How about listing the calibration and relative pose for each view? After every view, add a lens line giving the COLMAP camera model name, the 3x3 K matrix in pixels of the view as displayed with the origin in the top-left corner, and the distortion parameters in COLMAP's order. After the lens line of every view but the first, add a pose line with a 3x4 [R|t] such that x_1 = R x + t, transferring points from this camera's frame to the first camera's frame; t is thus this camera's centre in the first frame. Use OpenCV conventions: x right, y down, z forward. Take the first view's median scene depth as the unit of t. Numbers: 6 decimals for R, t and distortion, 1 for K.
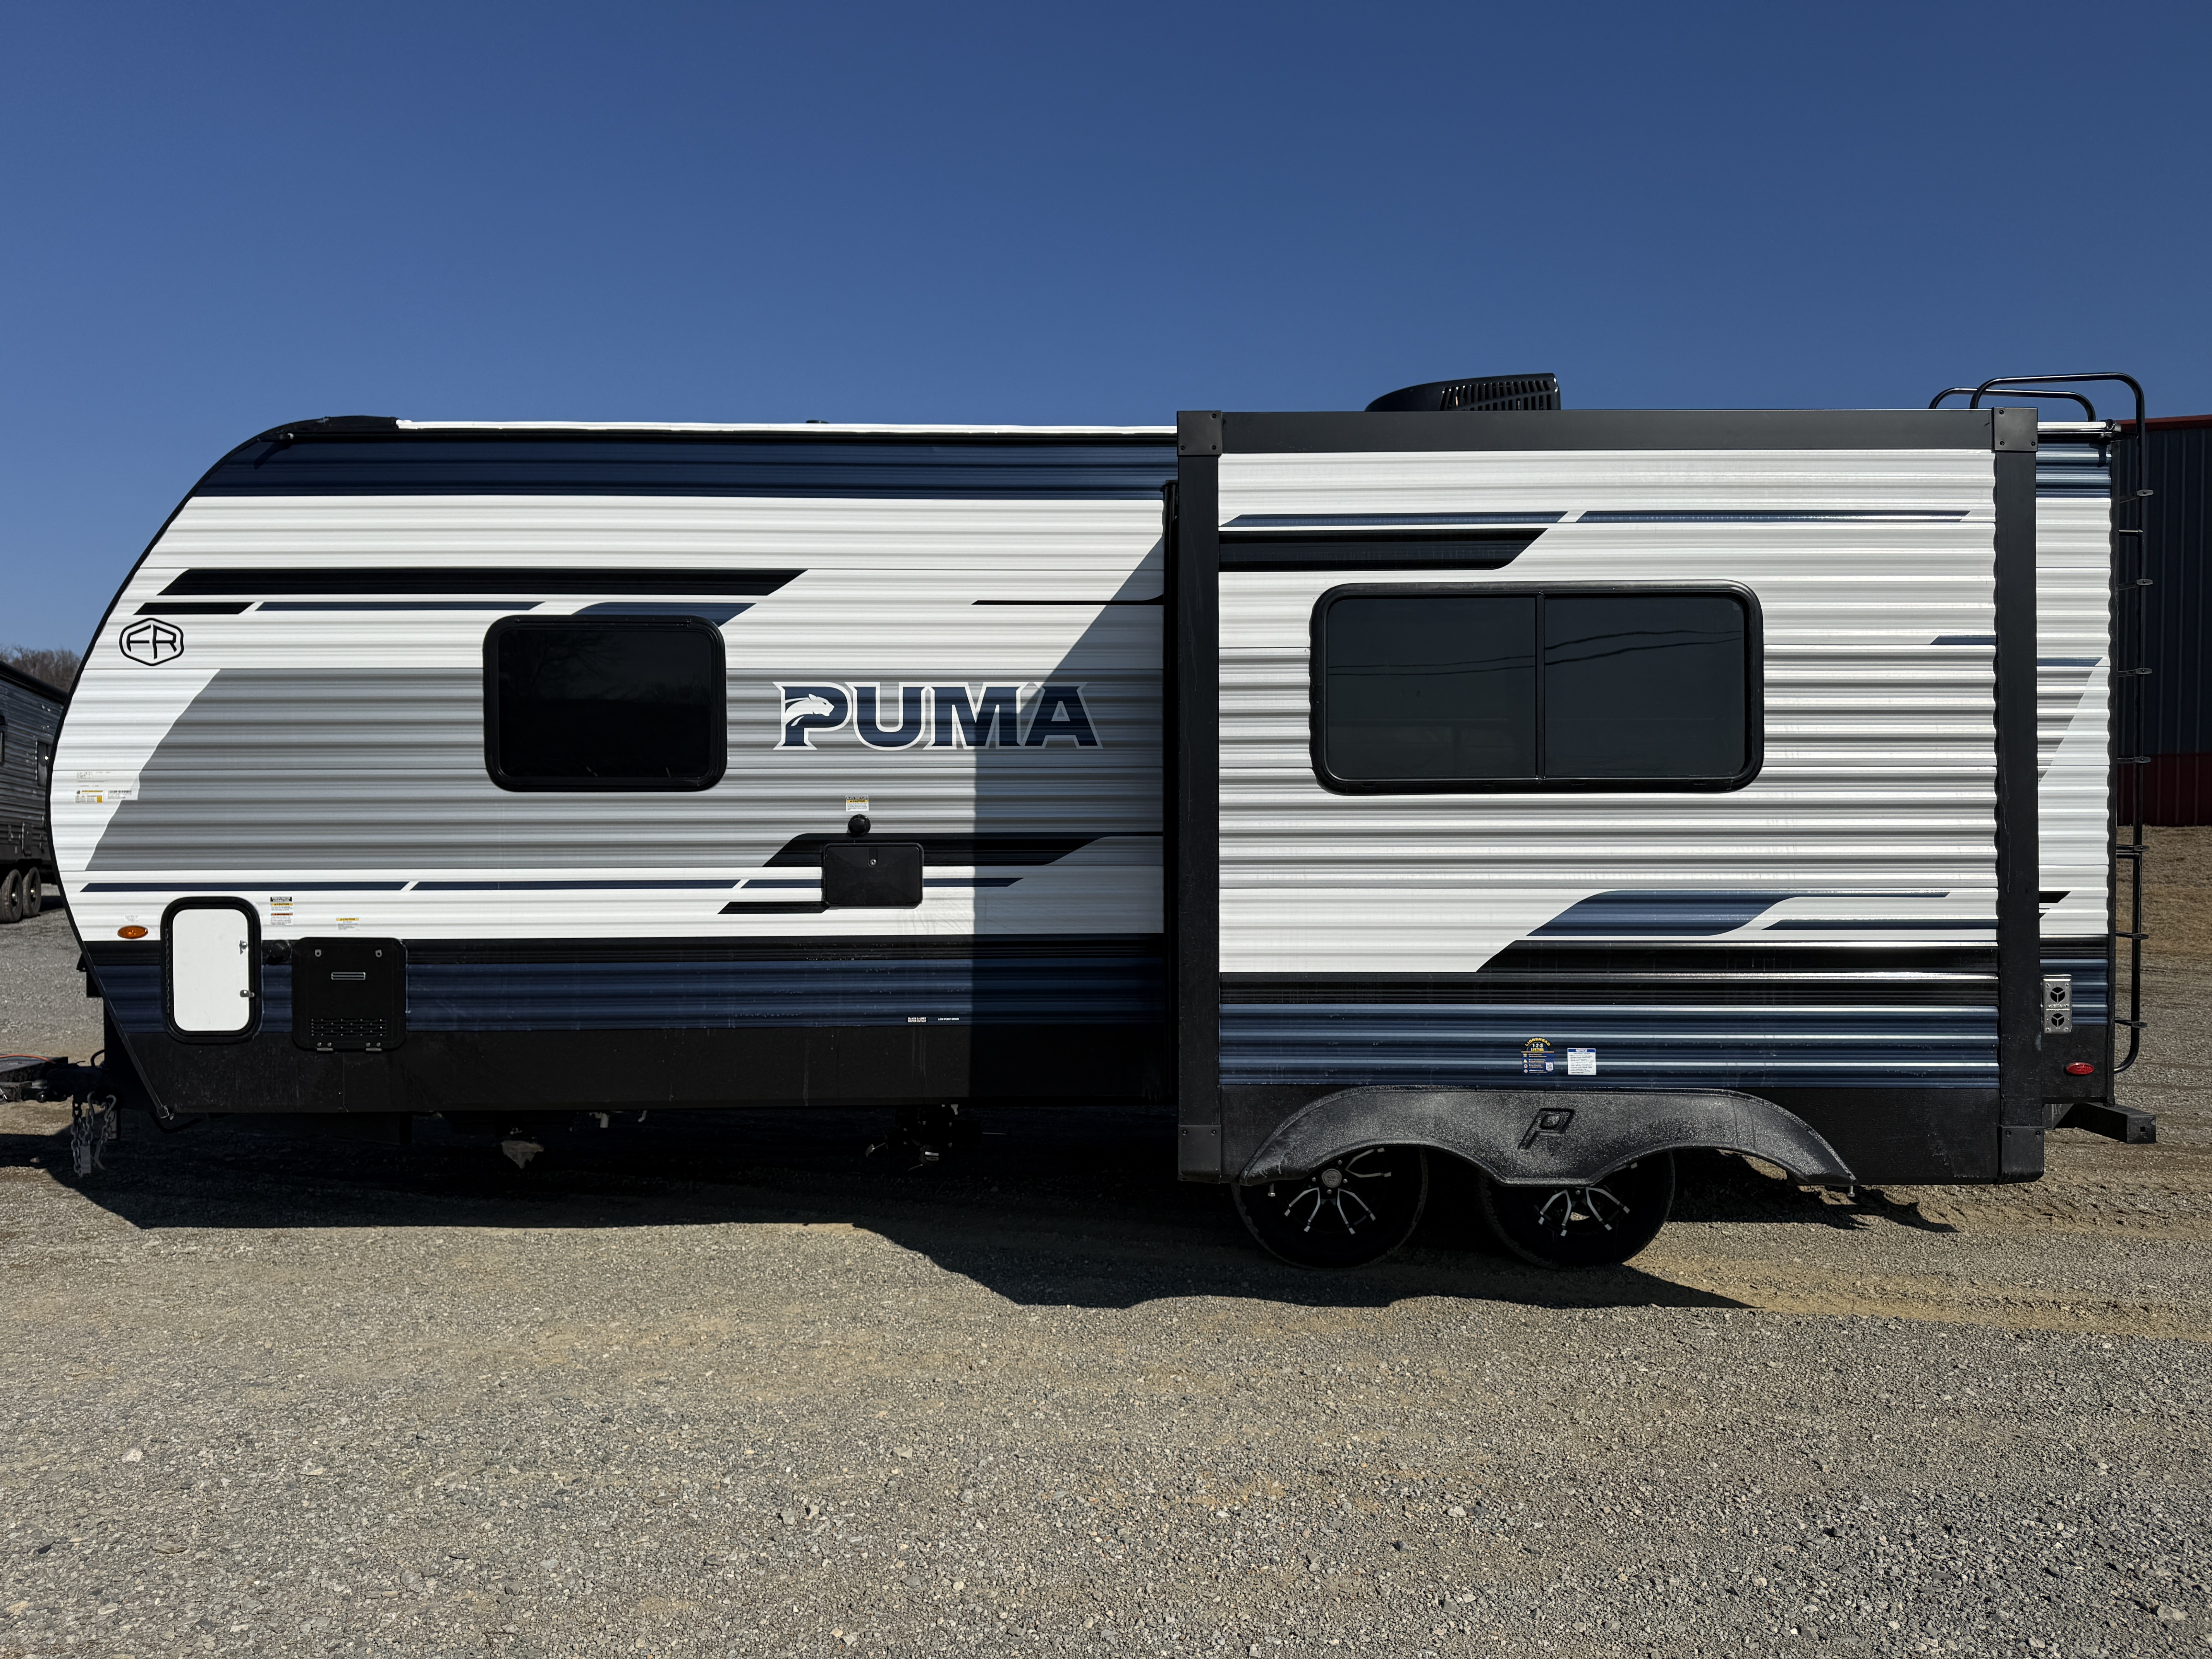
lens RADIAL K [[1521.4, 0, 1118.5], [0, 1521.4, 826.6], [0, 0, 1]] dist [0.161815, -0.276034]
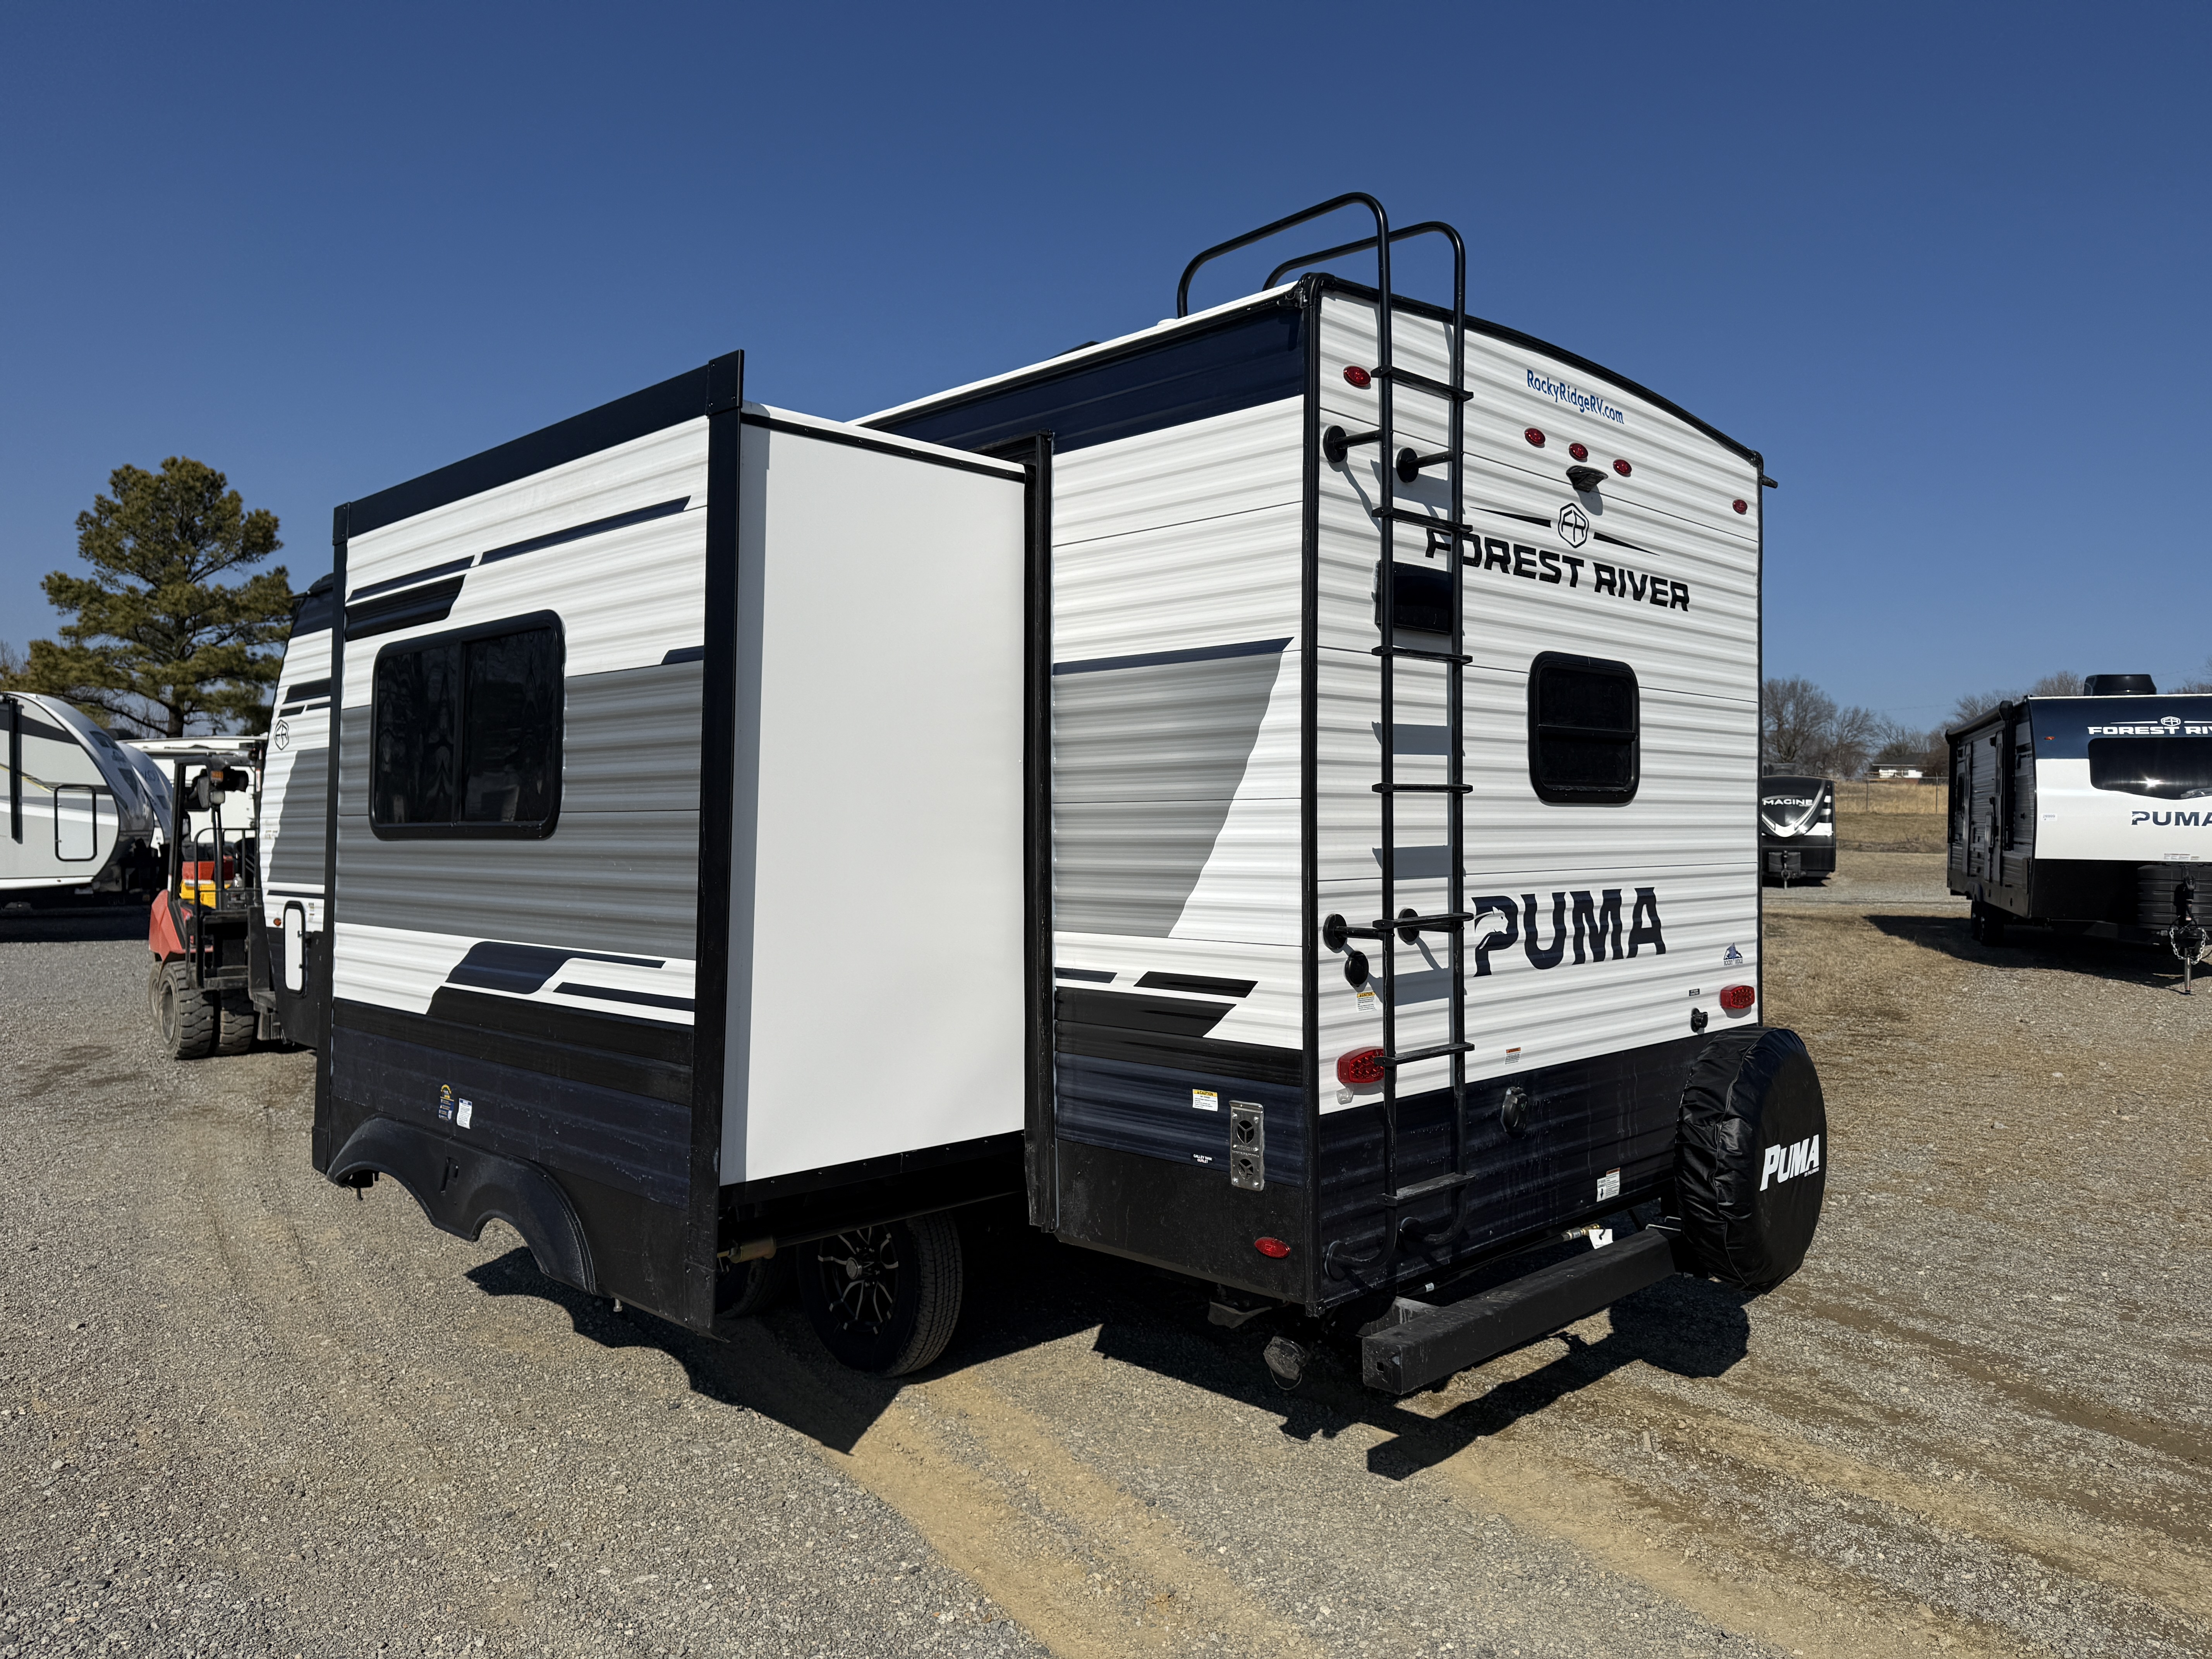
lens RADIAL K [[1544.2, 0, 1106.0], [0, 1544.2, 829.5], [0, 0, 1]] dist [0.116948, -0.151050]
pose [[0.698951, 0.001522, -0.715168, 1.064334], [-0.010929, 0.999904, -0.008553, -0.019564], [0.715086, 0.013794, 0.698900, 0.486478]]
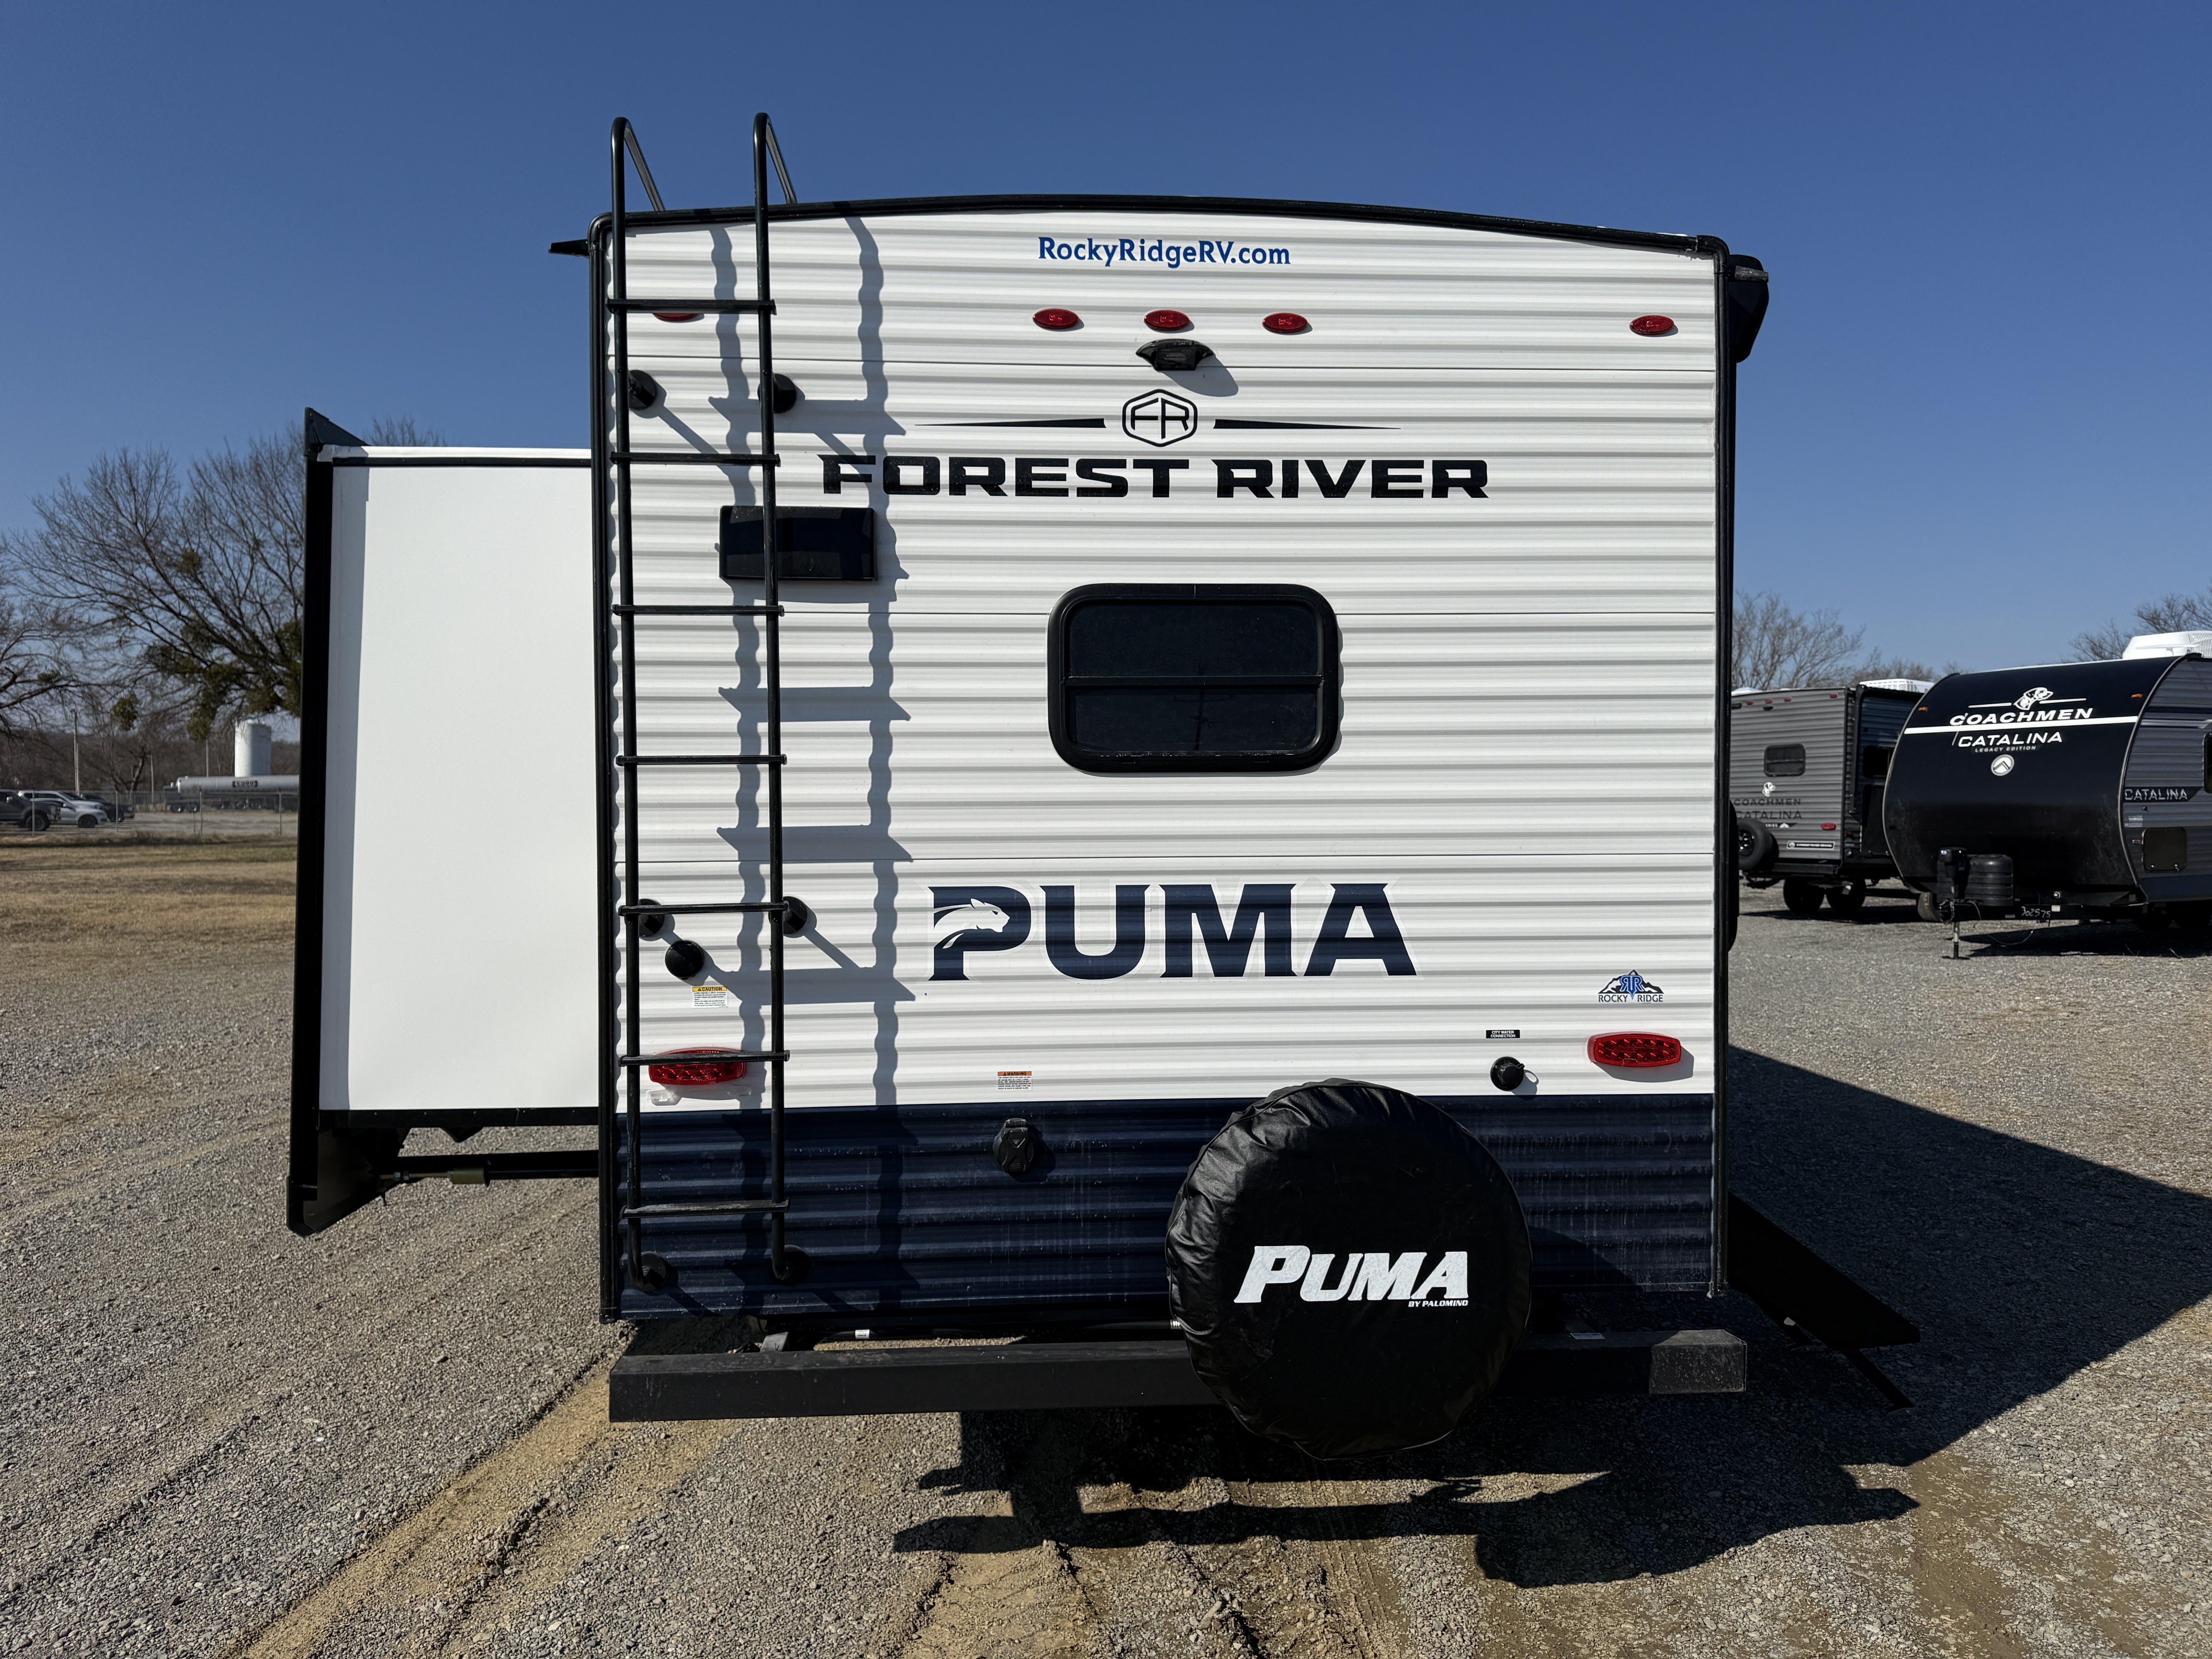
lens RADIAL K [[1521.4, 0, 1118.5], [0, 1521.4, 826.6], [0, 0, 1]] dist [0.161815, -0.276034]
pose [[0.051503, 0.006025, -0.998655, 1.278651], [-0.010944, 0.999925, 0.005469, -0.023944], [0.998613, 0.010647, 0.051565, 1.179364]]
